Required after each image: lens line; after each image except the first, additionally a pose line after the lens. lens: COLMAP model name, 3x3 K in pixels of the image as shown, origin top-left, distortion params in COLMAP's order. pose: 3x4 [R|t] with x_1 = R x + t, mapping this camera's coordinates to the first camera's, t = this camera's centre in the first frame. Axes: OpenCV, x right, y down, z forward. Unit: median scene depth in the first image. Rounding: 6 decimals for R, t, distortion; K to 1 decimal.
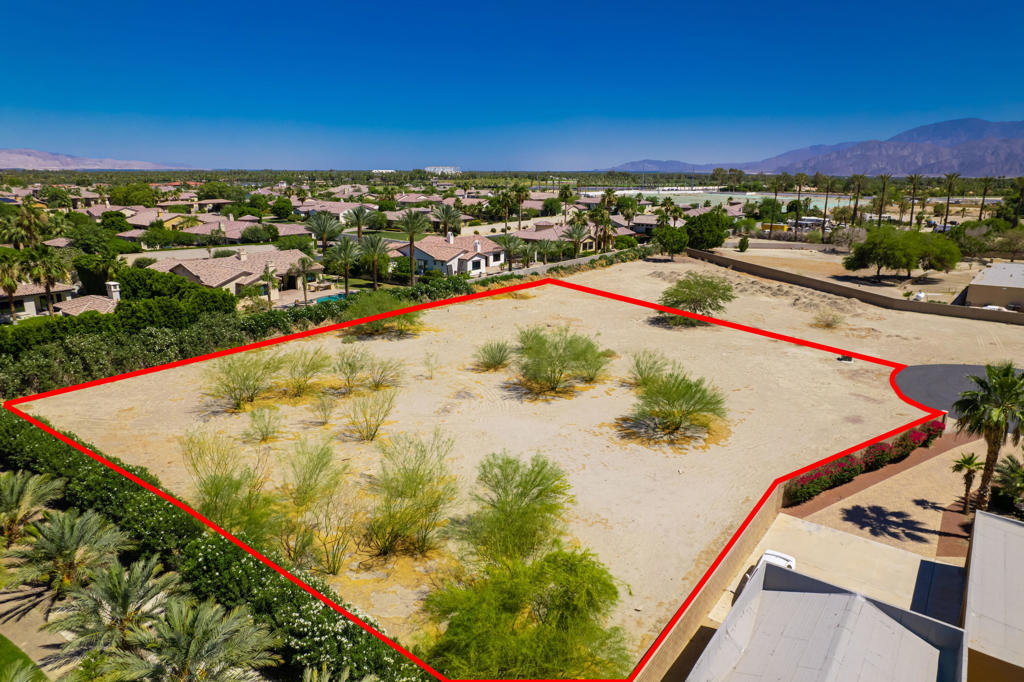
lens RADIAL K [[649.6, 0, 512.0], [0, 649.6, 341.0], [0, 0, 1]] dist [-0.080026, 0.072323]
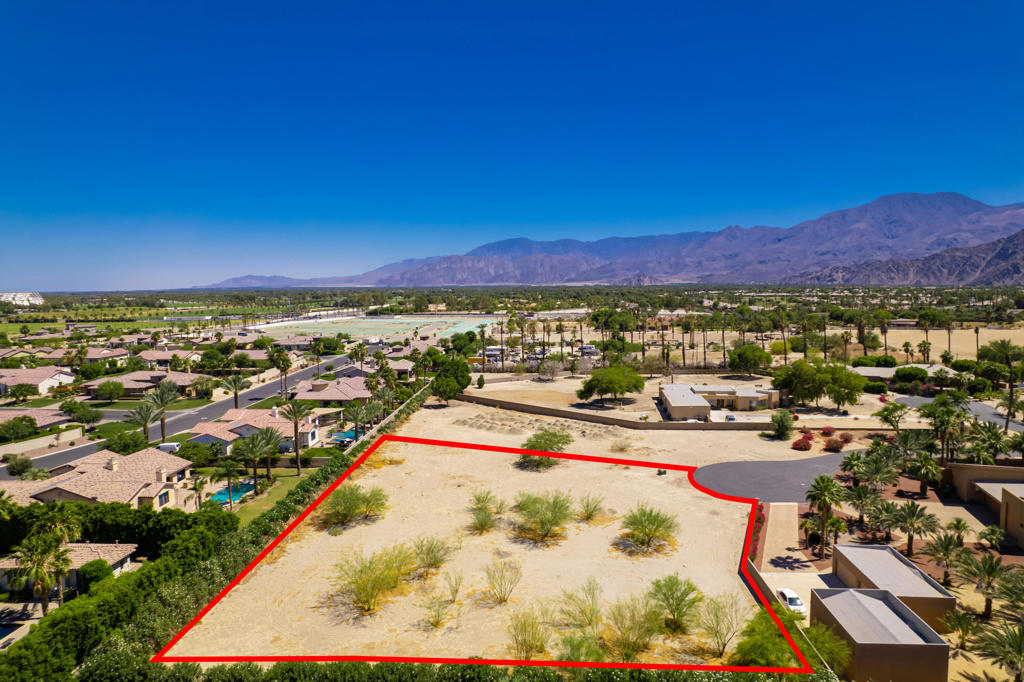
lens RADIAL K [[649.6, 0, 512.0], [0, 649.6, 341.0], [0, 0, 1]] dist [-0.080026, 0.072323]
pose [[0.835037, -0.064074, 0.546450, -0.627283], [0.156722, 0.979751, -0.124607, -0.150243], [-0.527401, 0.189692, 0.828170, -0.177527]]
